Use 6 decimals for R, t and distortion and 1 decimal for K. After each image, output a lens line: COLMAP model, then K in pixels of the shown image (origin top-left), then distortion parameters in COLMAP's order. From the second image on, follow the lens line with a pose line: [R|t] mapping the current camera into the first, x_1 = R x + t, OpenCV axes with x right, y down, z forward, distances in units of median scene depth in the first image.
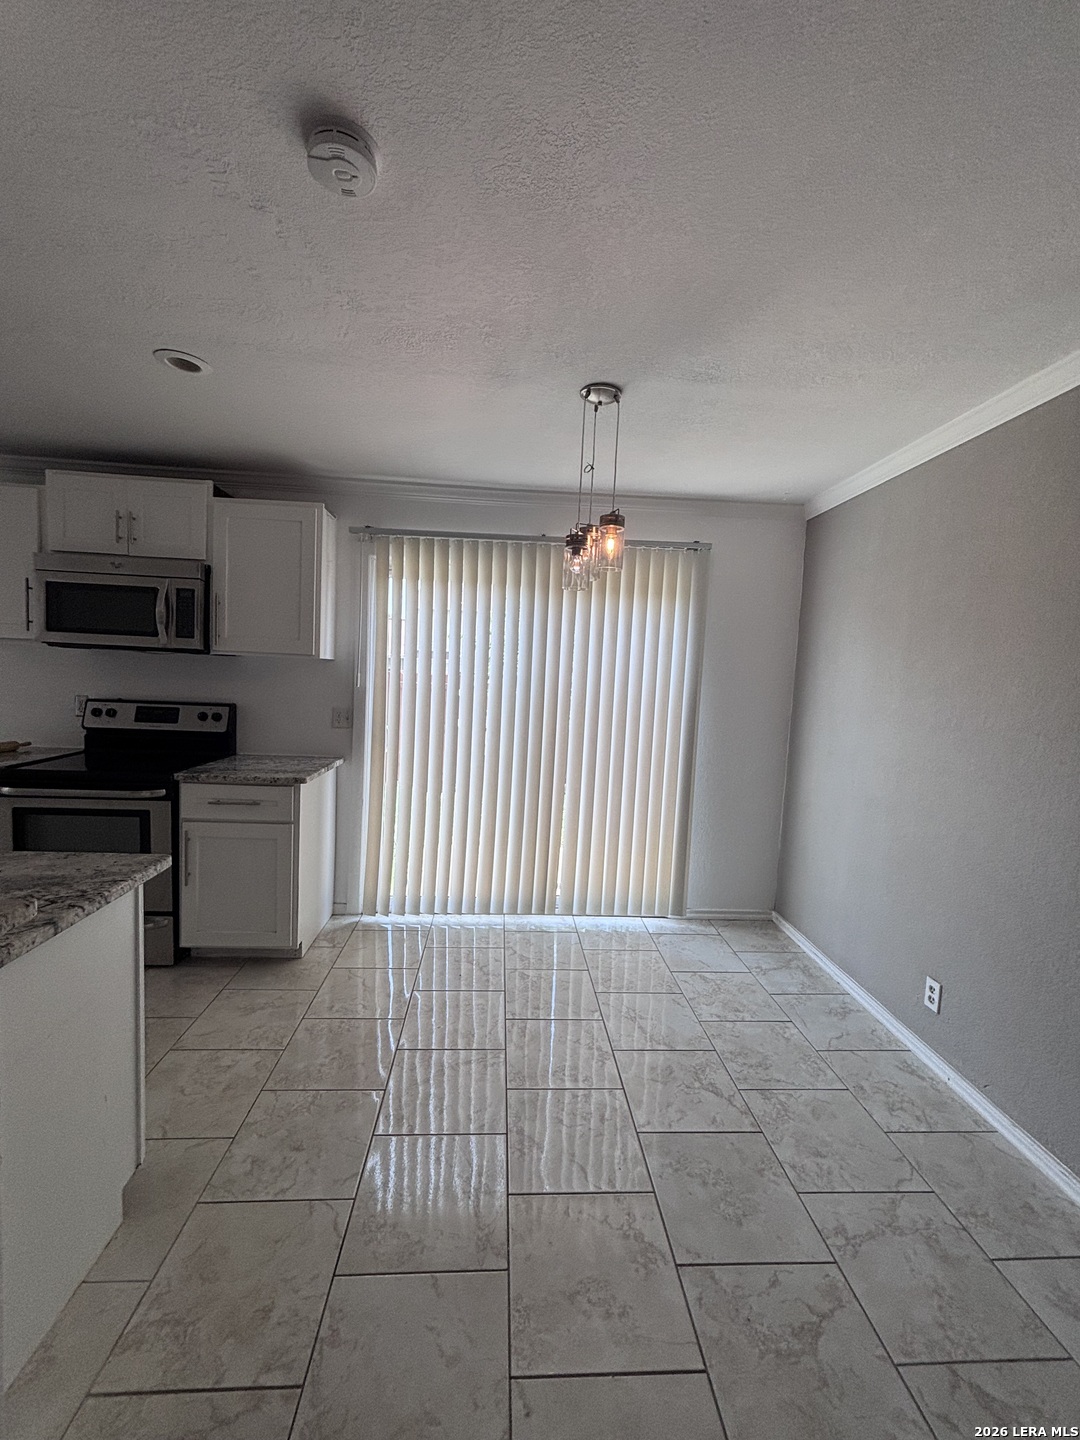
lens RADIAL K [[578.6, 0, 536.5], [0, 578.6, 717.8], [0, 0, 1]] dist [-0.010038, 0.000799]
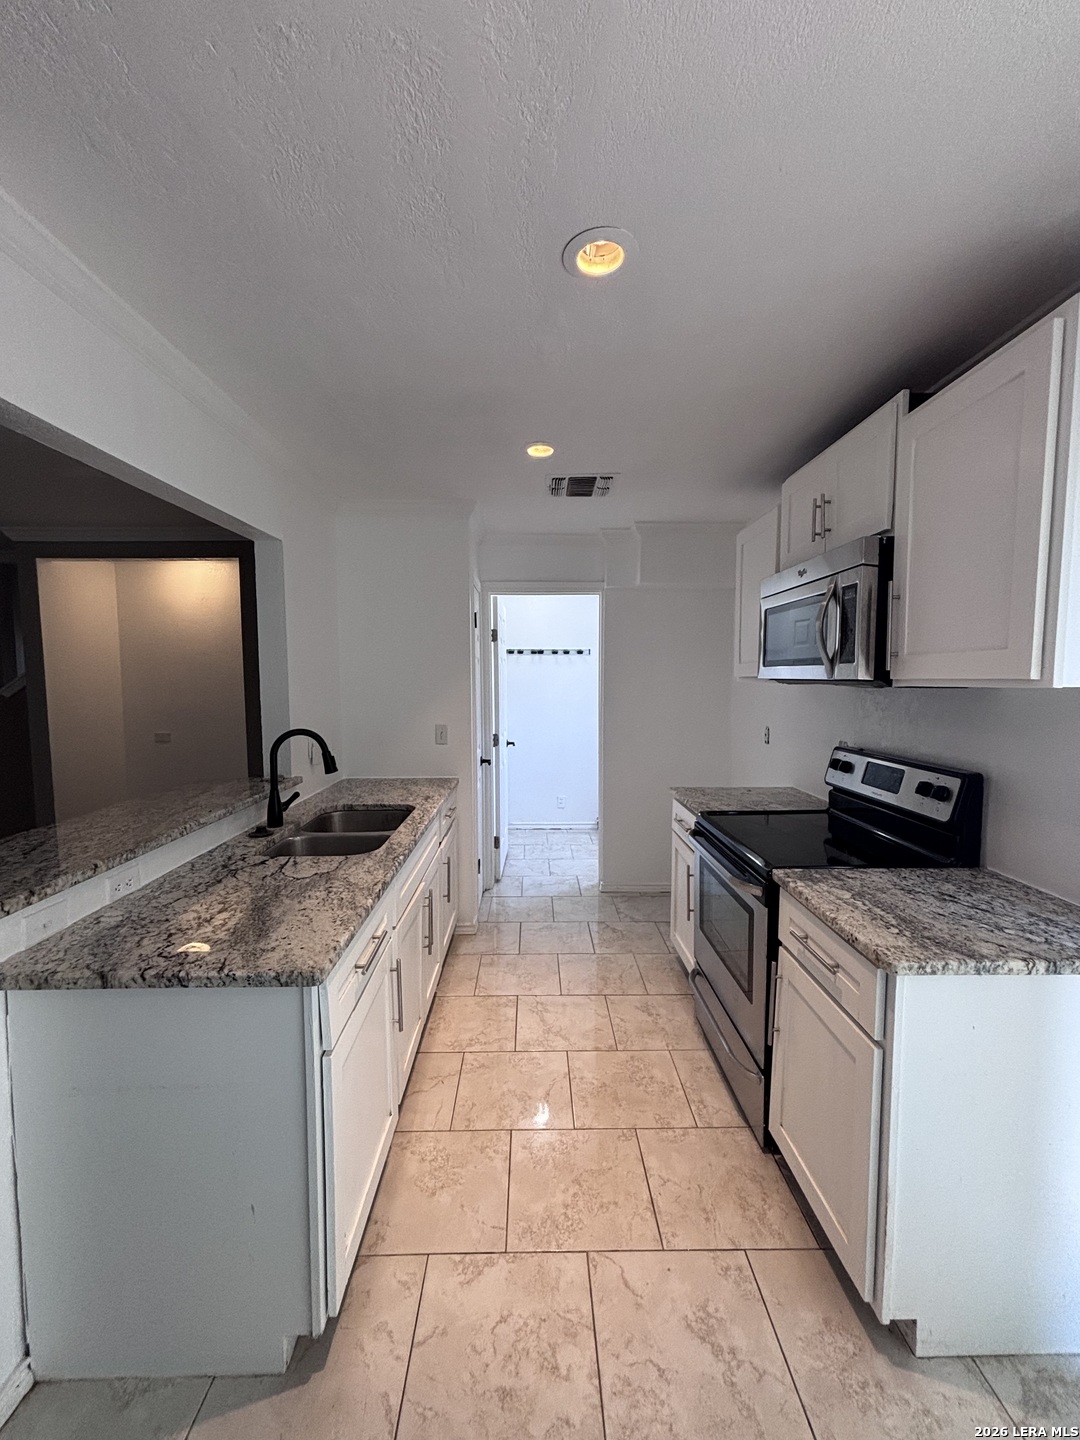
lens RADIAL K [[578.6, 0, 539.1], [0, 578.6, 712.6], [0, 0, 1]] dist [-0.010038, 0.000799]
pose [[-0.049580, 0.008437, -0.998735, 0.044712], [-0.074772, 0.997127, 0.012135, -0.063760], [0.995967, 0.075279, -0.048806, 0.672272]]
